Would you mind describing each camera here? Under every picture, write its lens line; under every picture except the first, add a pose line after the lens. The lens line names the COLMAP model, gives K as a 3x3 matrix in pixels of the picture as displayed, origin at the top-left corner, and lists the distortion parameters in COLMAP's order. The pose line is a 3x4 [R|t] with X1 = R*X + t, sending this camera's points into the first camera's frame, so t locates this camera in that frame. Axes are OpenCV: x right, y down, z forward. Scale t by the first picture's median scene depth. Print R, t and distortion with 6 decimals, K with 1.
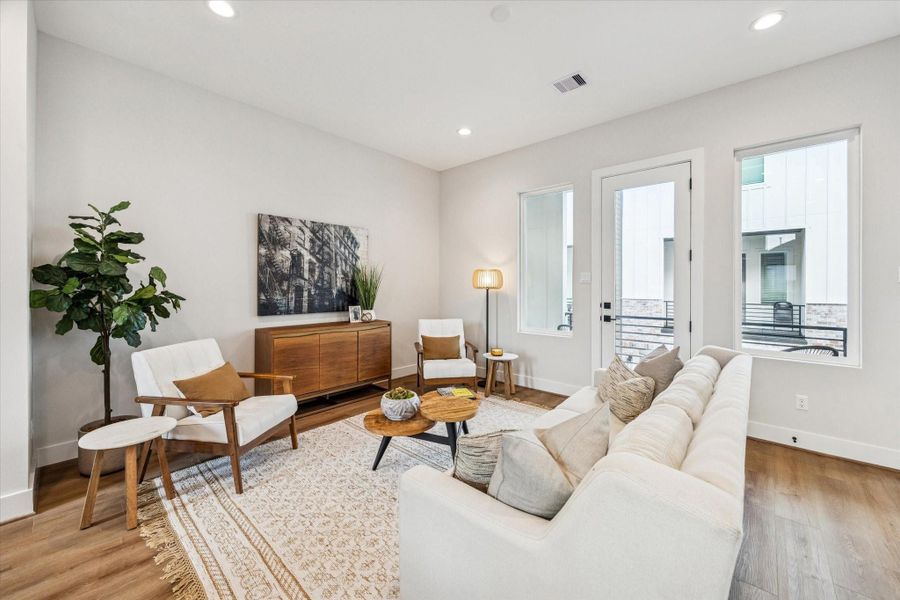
lens RADIAL K [[349.1, 0, 442.9], [0, 349.1, 284.8], [0, 0, 1]] dist [0.003536, -0.001328]
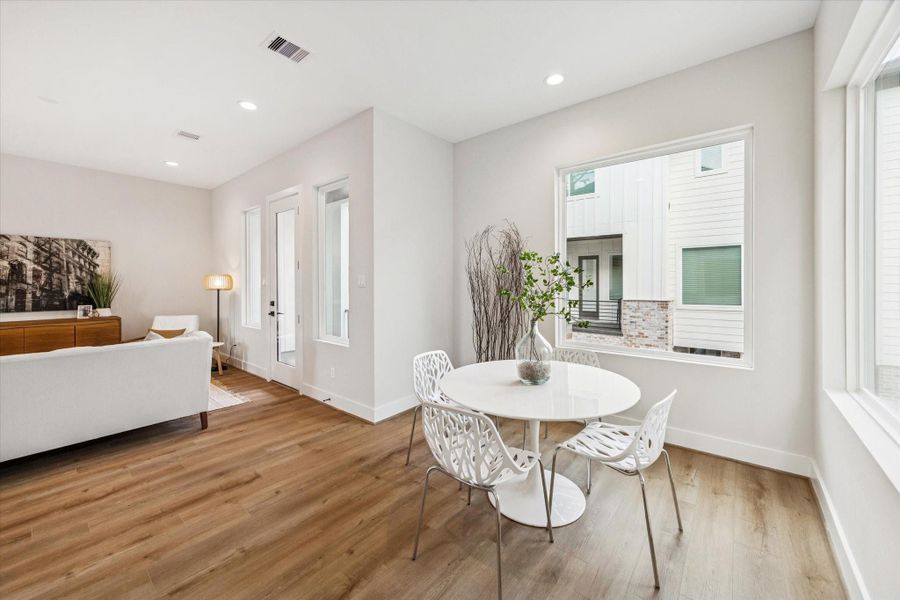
lens RADIAL K [[349.1, 0, 444.2], [0, 349.1, 284.6], [0, 0, 1]] dist [0.003536, -0.001328]
pose [[0.999478, -0.006007, 0.031758, 1.002875], [0.005952, 0.999981, 0.001845, -0.006425], [-0.031769, -0.001655, 0.999494, -0.274342]]
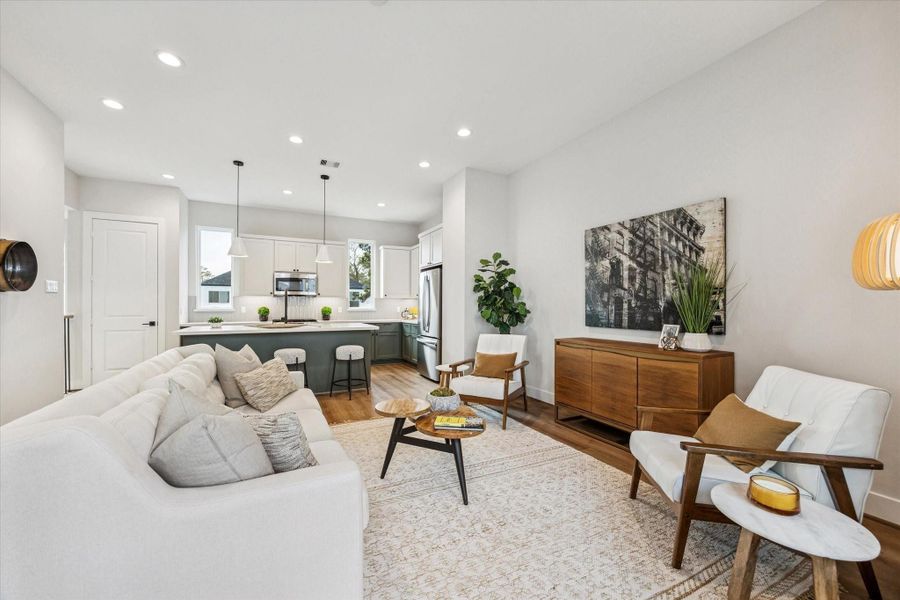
lens RADIAL K [[349.1, 0, 444.8], [0, 349.1, 308.1], [0, 0, 1]] dist [0.003536, -0.001328]
pose [[-0.346827, -0.001888, -0.937927, 0.553119], [-0.006938, 0.999976, 0.000553, 0.032721], [0.937903, 0.006699, -0.346832, 0.854041]]
